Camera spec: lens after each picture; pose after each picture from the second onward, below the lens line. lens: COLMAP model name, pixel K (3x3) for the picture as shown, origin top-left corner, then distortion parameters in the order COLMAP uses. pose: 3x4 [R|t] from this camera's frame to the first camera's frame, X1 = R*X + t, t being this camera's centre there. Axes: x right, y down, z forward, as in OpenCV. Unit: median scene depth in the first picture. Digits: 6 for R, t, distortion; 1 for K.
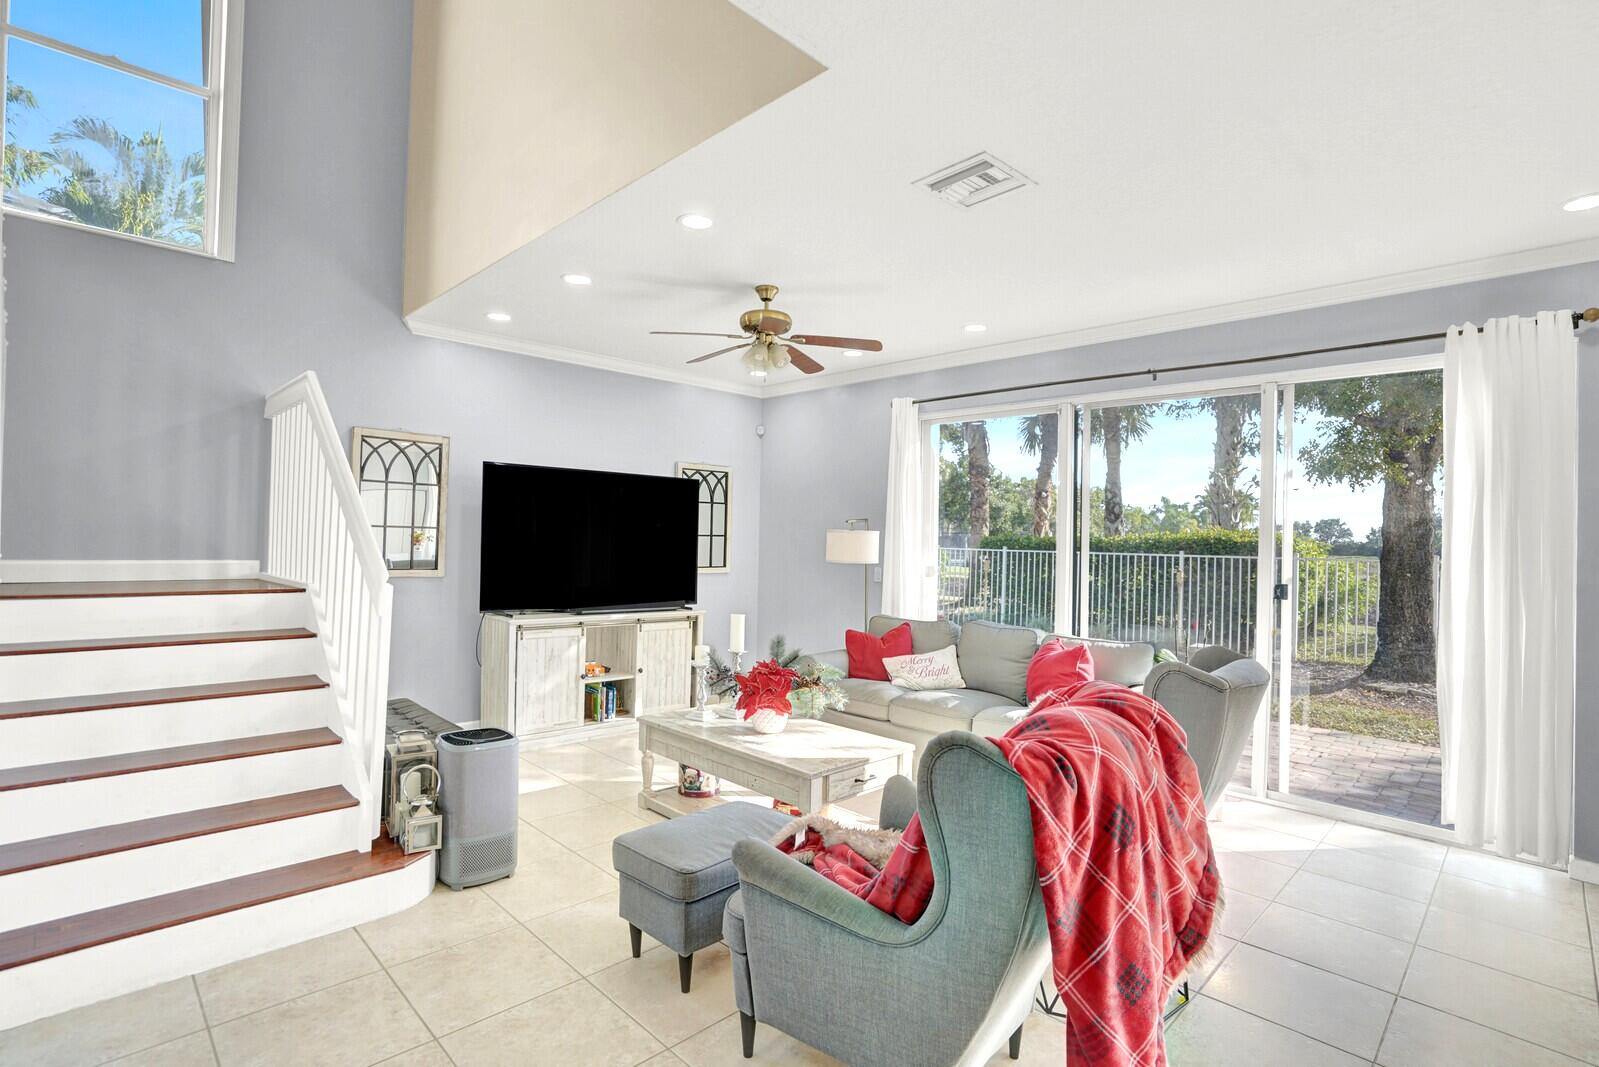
lens RADIAL K [[761.6, 0, 788.9], [0, 761.6, 530.9], [0, 0, 1]] dist [-0.040457, 0.011837]
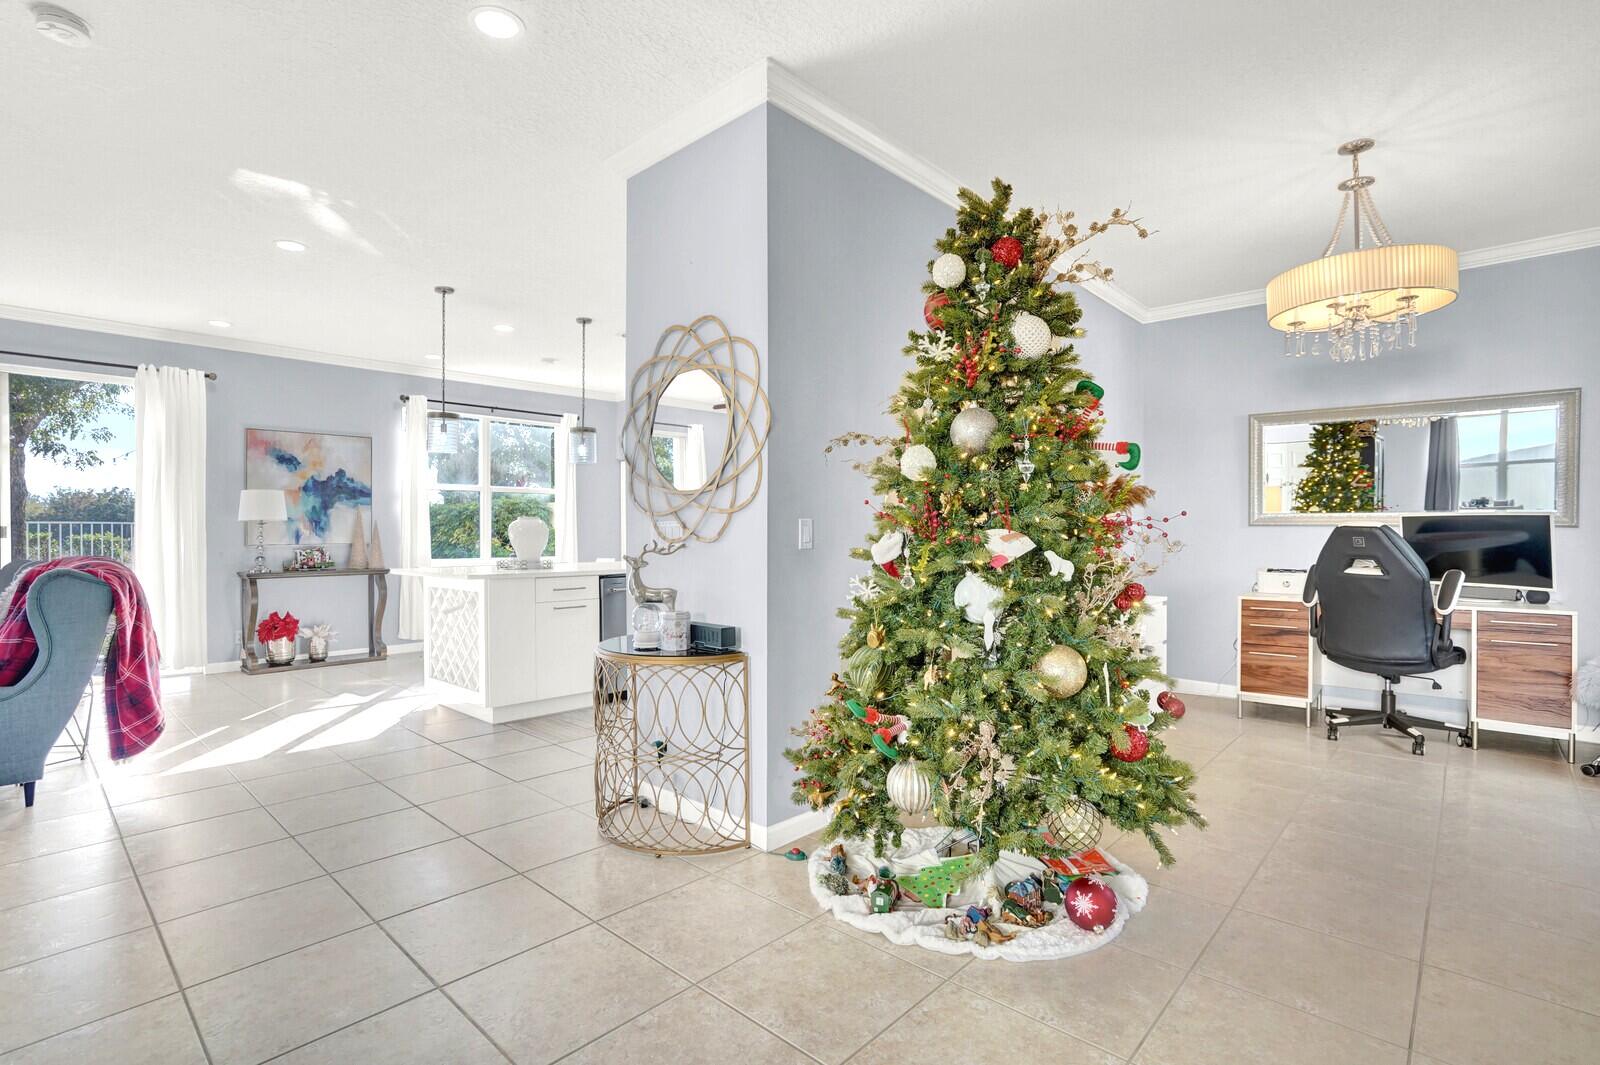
lens RADIAL K [[762.0, 0, 796.6], [0, 762.0, 533.1], [0, 0, 1]] dist [-0.040457, 0.011837]
pose [[-0.043855, -0.024411, 0.998740, -0.682457], [-0.011259, 0.999650, 0.023939, 0.036192], [-0.998974, -0.010195, -0.044114, -0.323346]]
